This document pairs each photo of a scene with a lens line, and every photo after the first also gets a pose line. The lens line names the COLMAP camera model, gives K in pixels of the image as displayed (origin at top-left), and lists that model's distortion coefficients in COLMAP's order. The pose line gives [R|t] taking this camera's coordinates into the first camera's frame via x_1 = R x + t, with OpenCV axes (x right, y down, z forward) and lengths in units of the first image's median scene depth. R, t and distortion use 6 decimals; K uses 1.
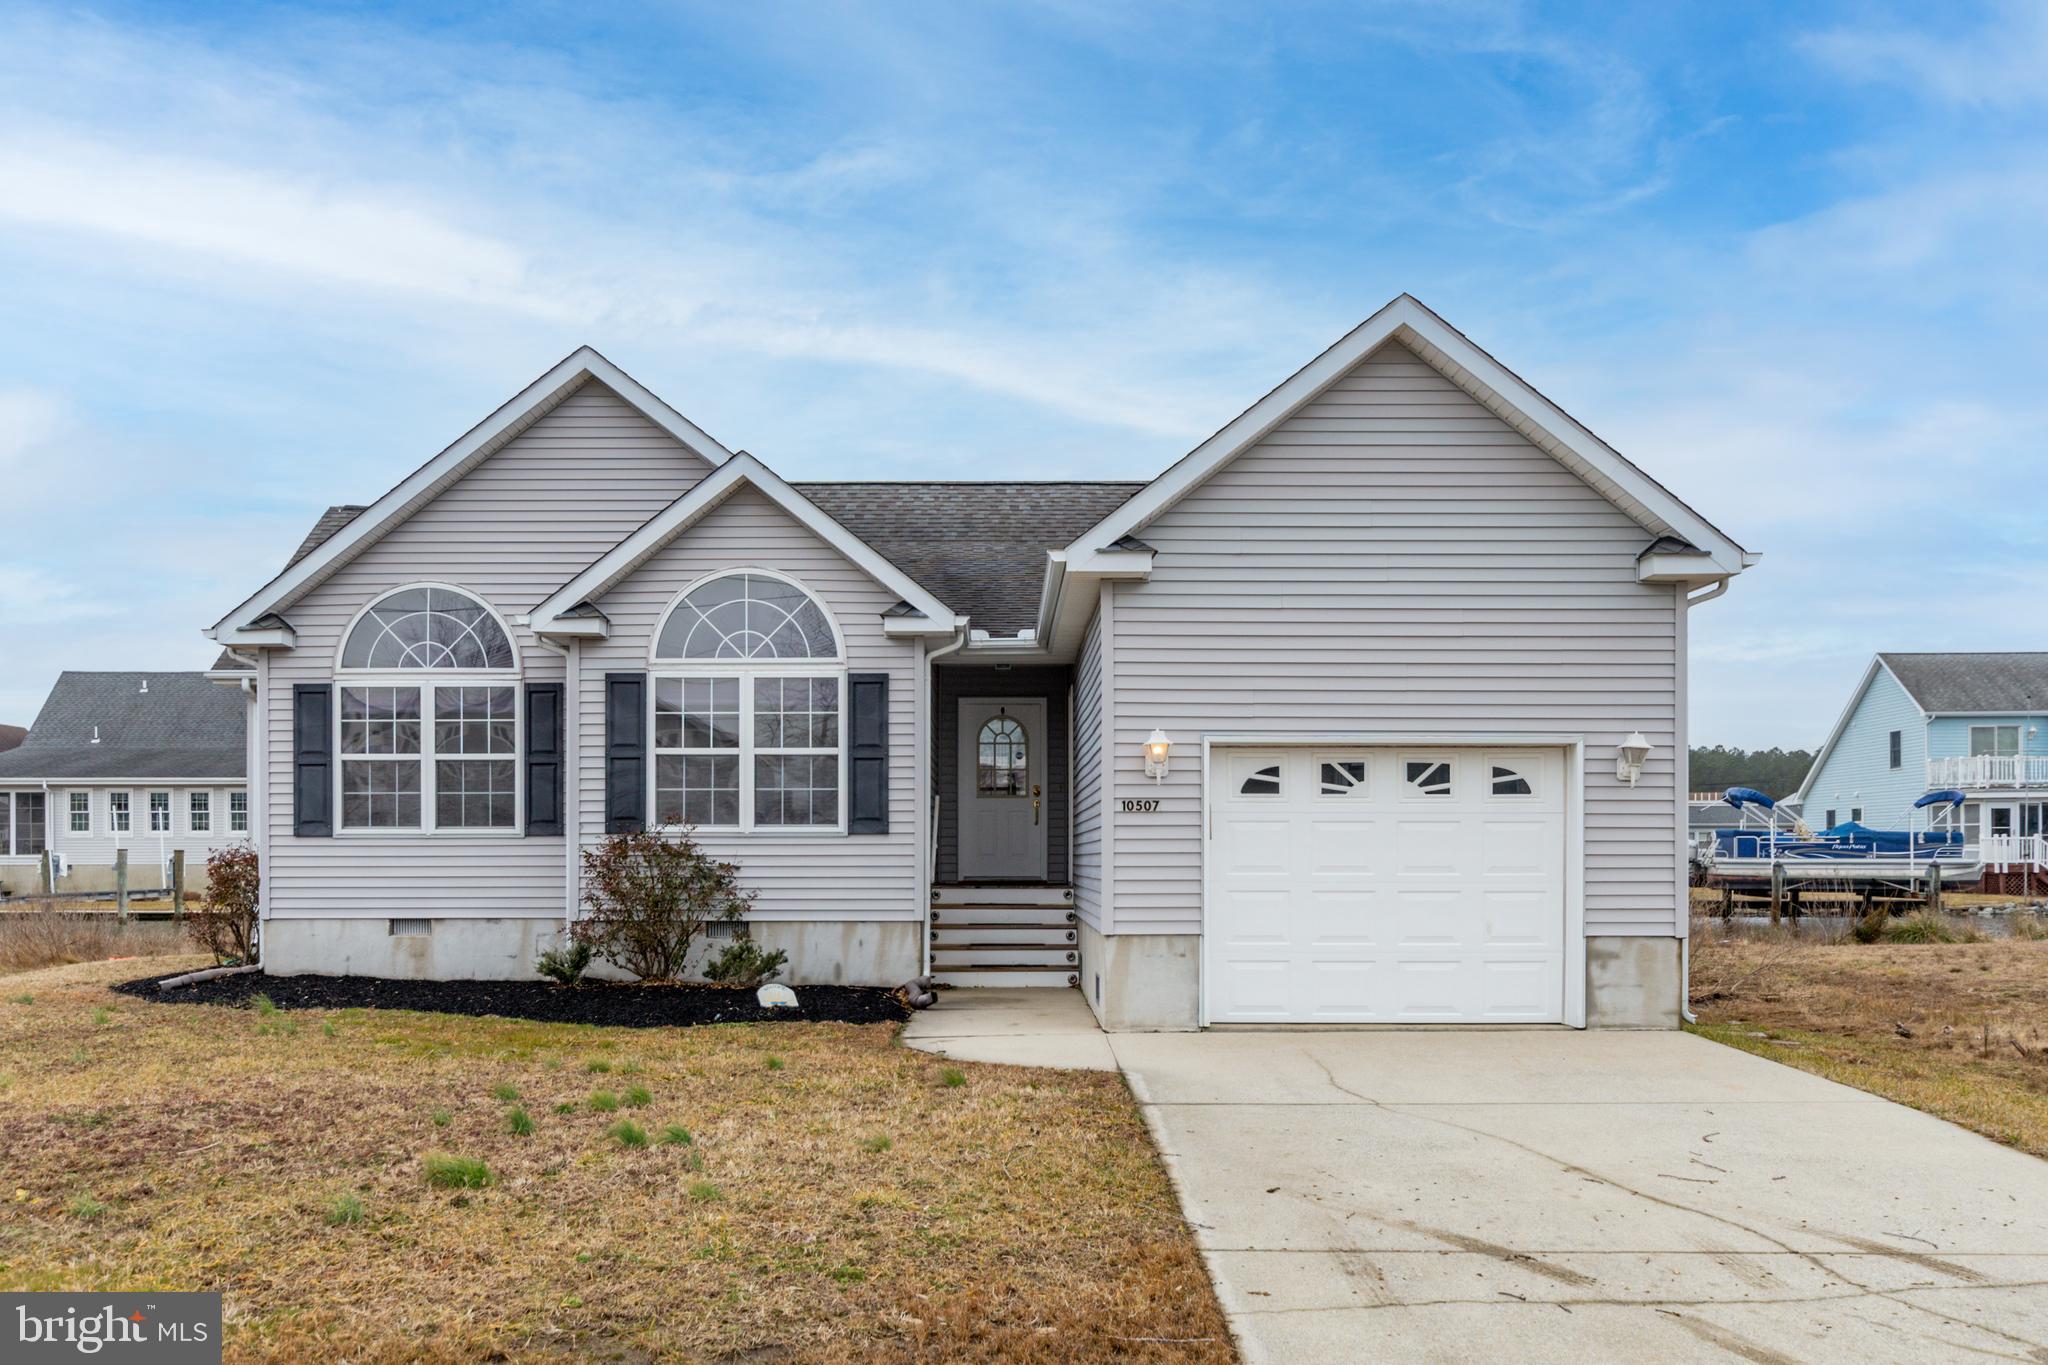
lens RADIAL K [[1736.0, 0, 1000.5], [0, 1736.0, 842.7], [0, 0, 1]] dist [-0.010883, -0.006581]
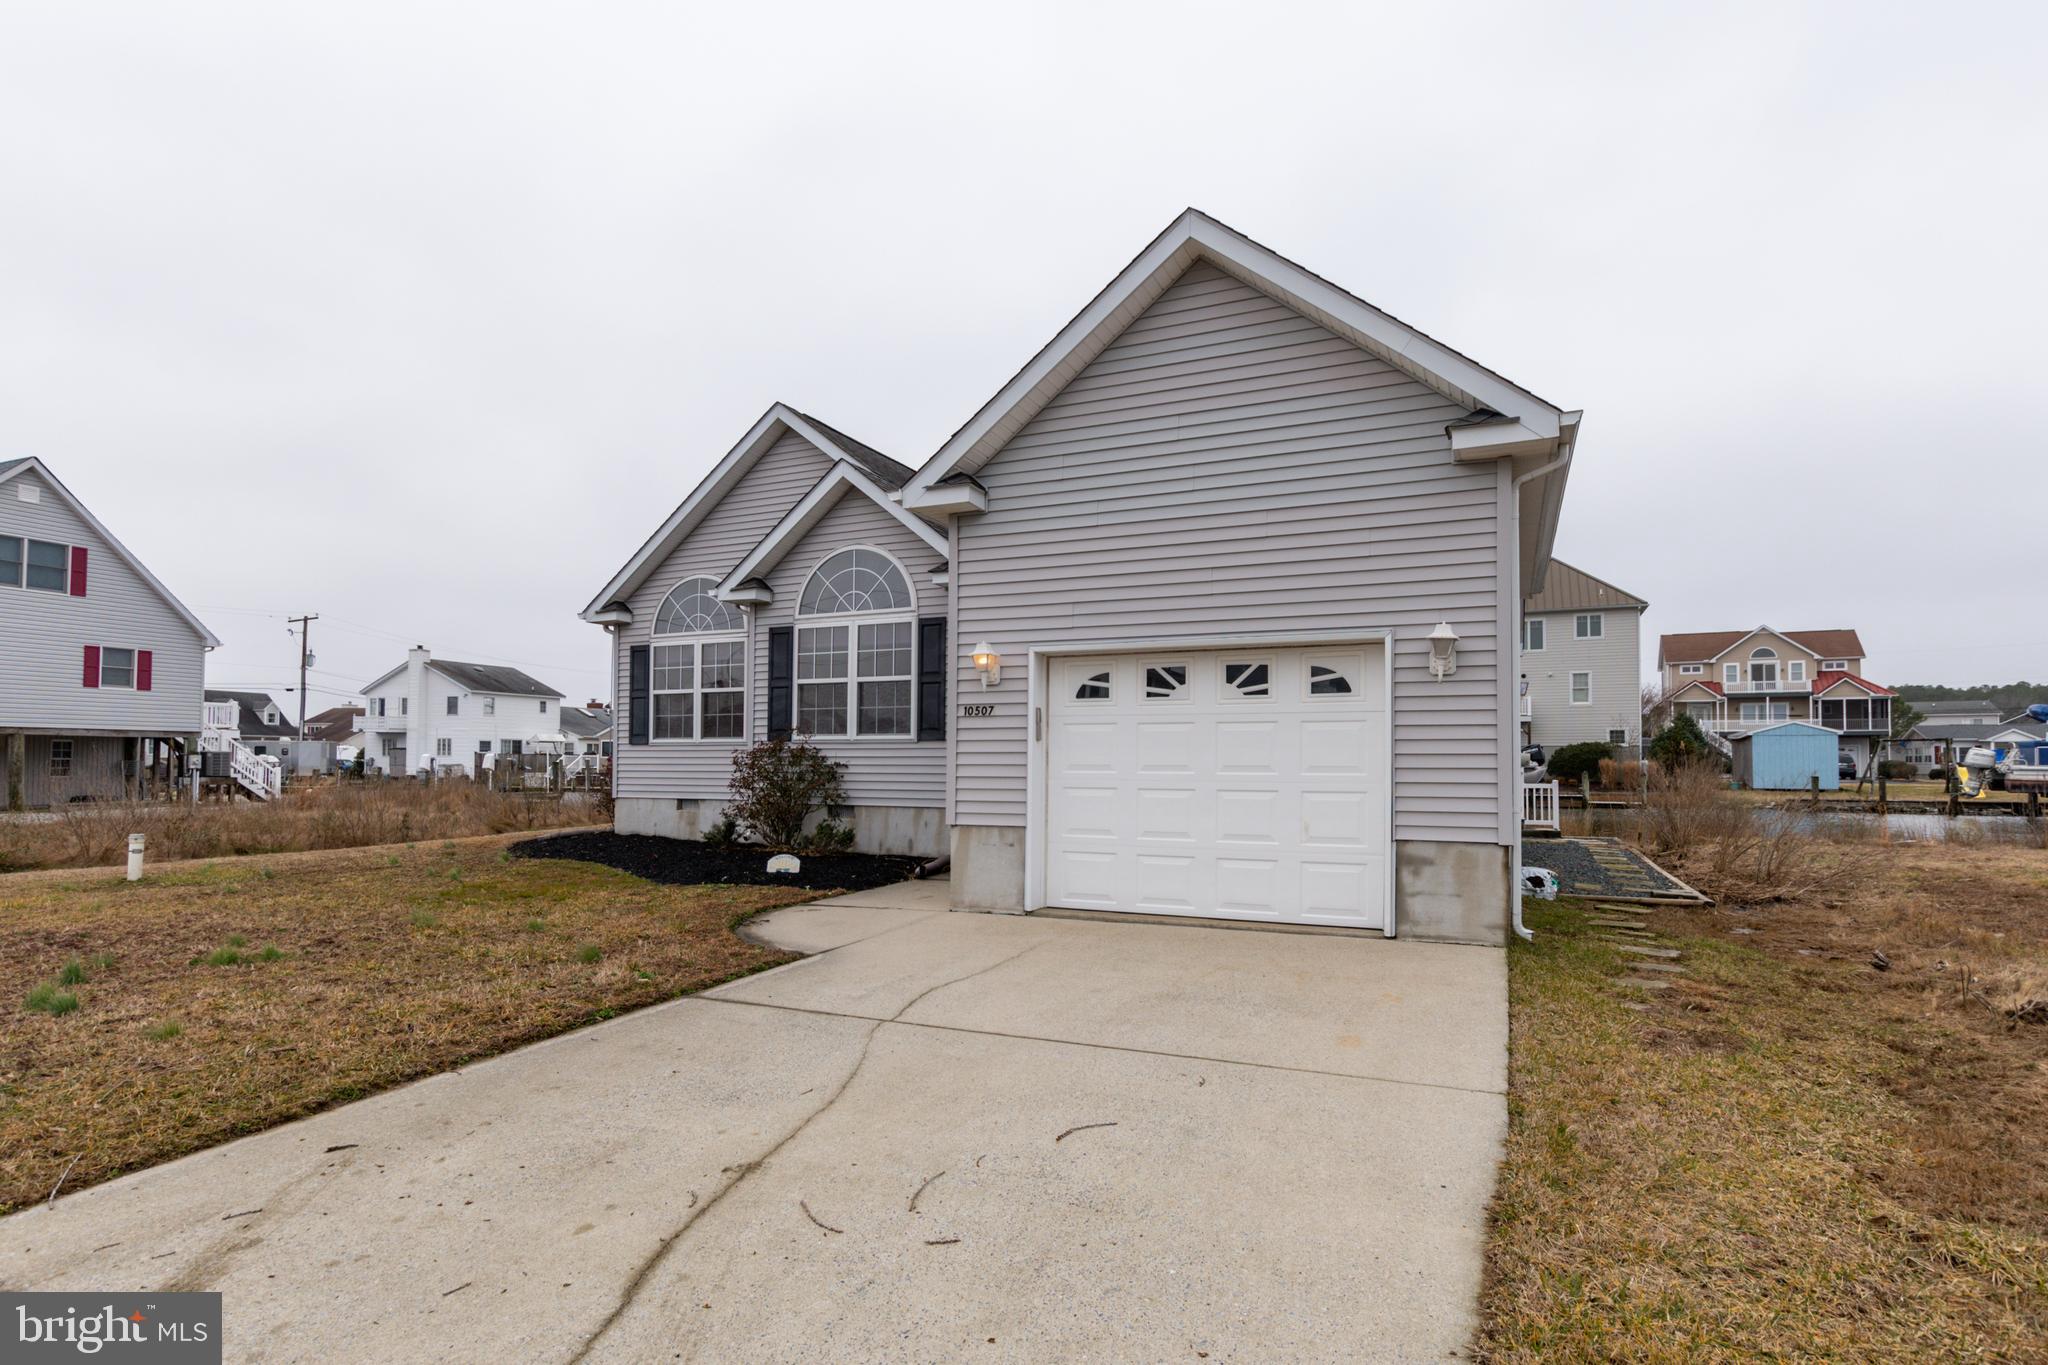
lens RADIAL K [[1032.9, 0, 1041.9], [0, 1032.9, 734.2], [0, 0, 1]] dist [-0.010559, 0.000130]
pose [[0.912976, -0.008169, -0.407931, 0.316751], [-0.000189, 0.999791, -0.020446, 0.006143], [0.408013, 0.018744, 0.912784, 0.326777]]
